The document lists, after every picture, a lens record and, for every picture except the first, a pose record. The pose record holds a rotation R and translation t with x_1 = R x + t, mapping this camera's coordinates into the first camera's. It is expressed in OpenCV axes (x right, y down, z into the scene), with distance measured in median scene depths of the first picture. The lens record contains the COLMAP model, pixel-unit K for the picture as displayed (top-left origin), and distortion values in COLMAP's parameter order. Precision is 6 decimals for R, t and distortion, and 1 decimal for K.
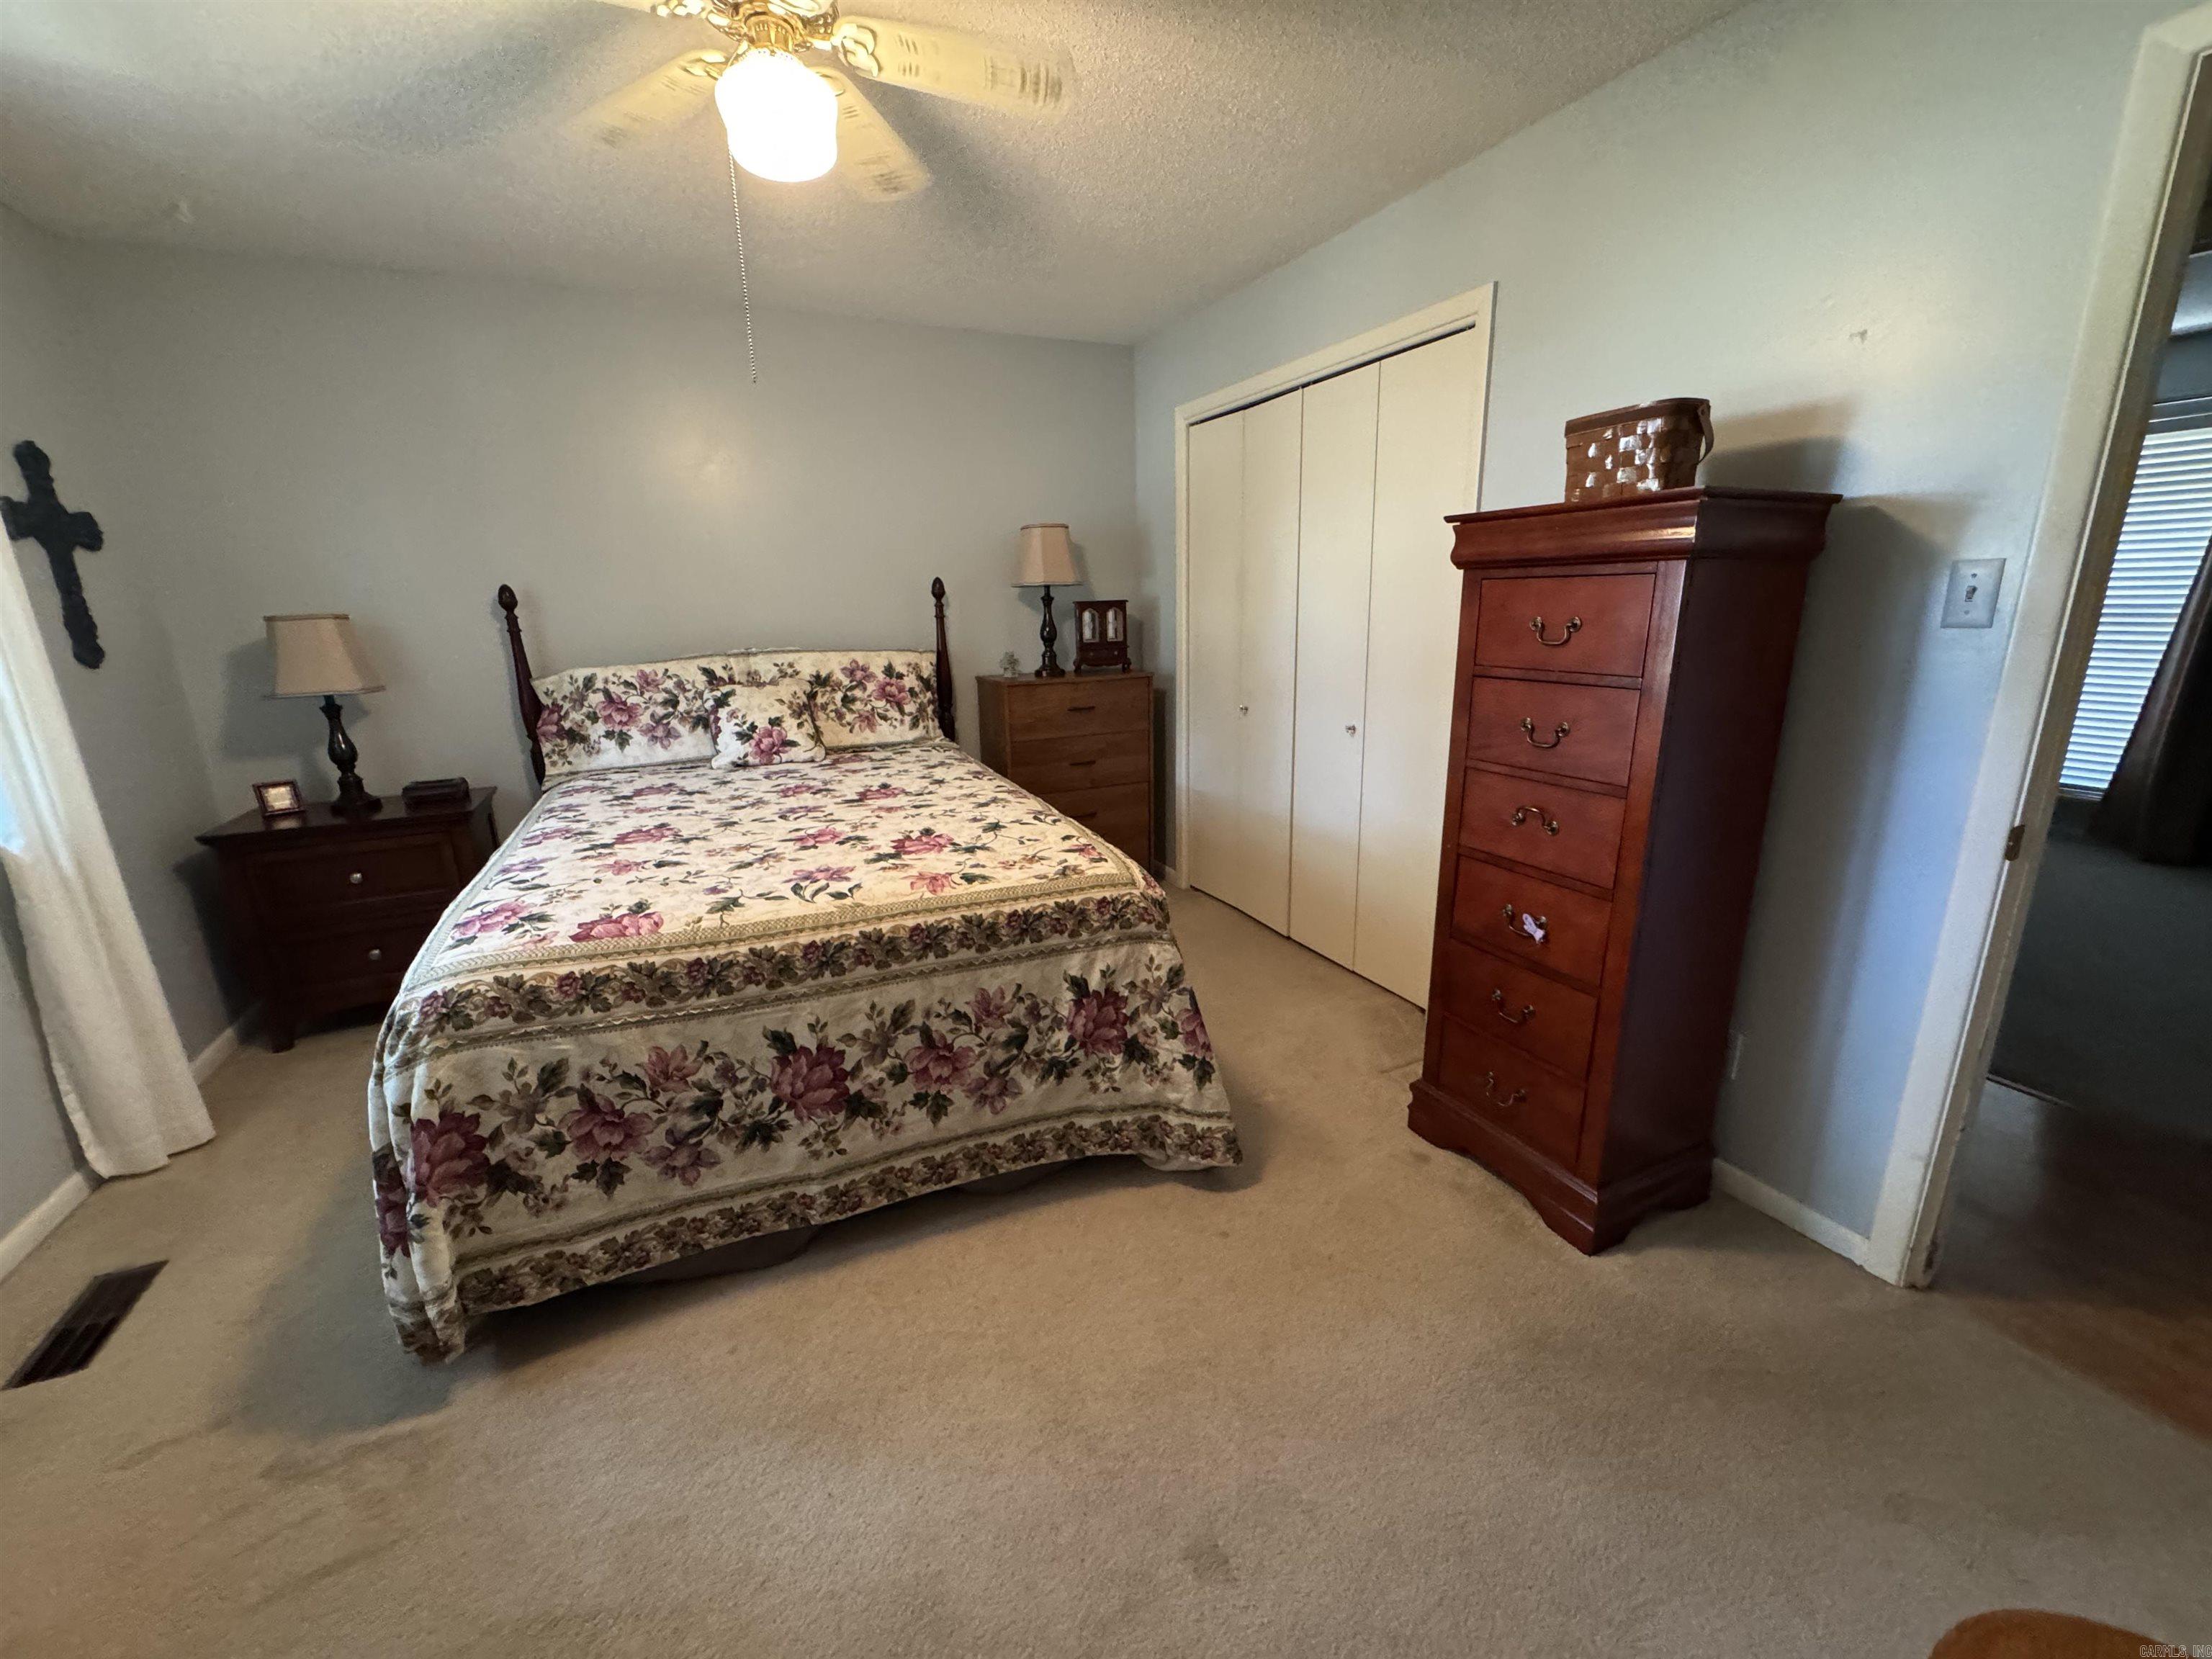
lens RADIAL K [[881.7, 0, 1106.0], [0, 881.7, 829.5], [0, 0, 1]] dist [-0.002375, -0.000510]
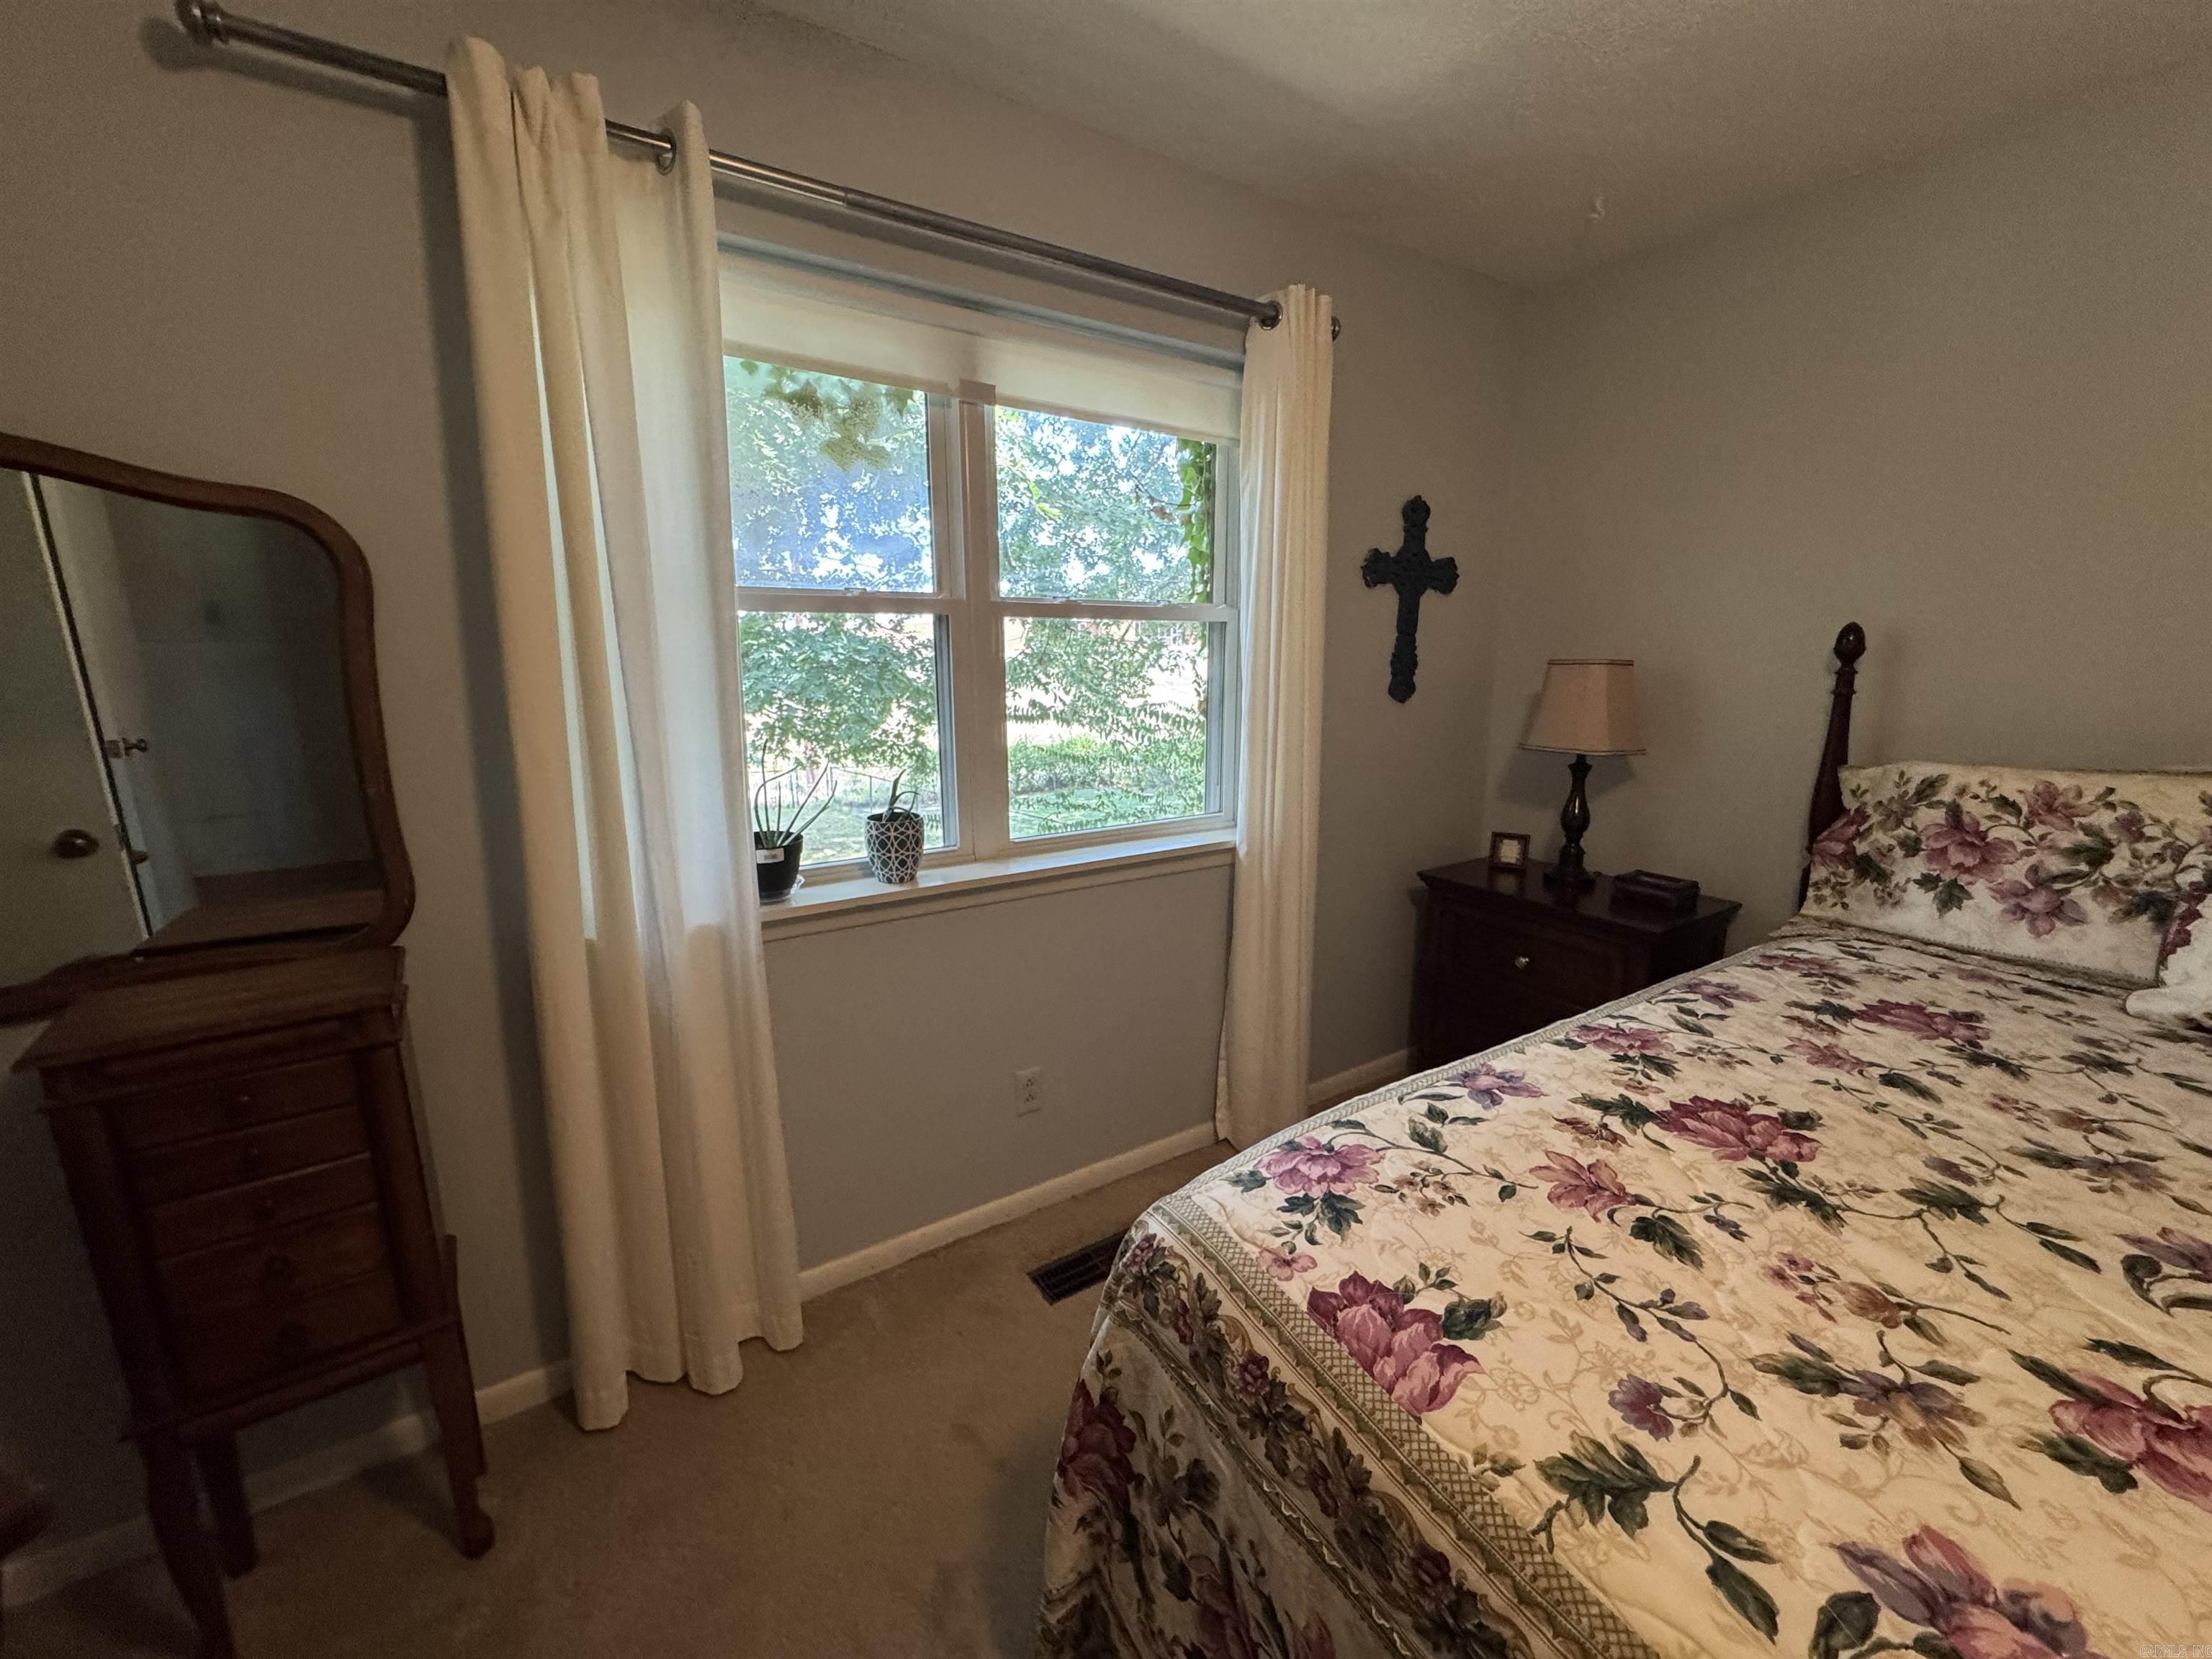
lens RADIAL K [[881.7, 0, 1106.0], [0, 881.7, 829.5], [0, 0, 1]] dist [-0.002375, -0.000510]
pose [[0.131884, 0.222422, -0.965989, -0.132721], [-0.251844, 0.950044, 0.184367, -0.165566], [0.958739, 0.218964, 0.181312, 0.561687]]
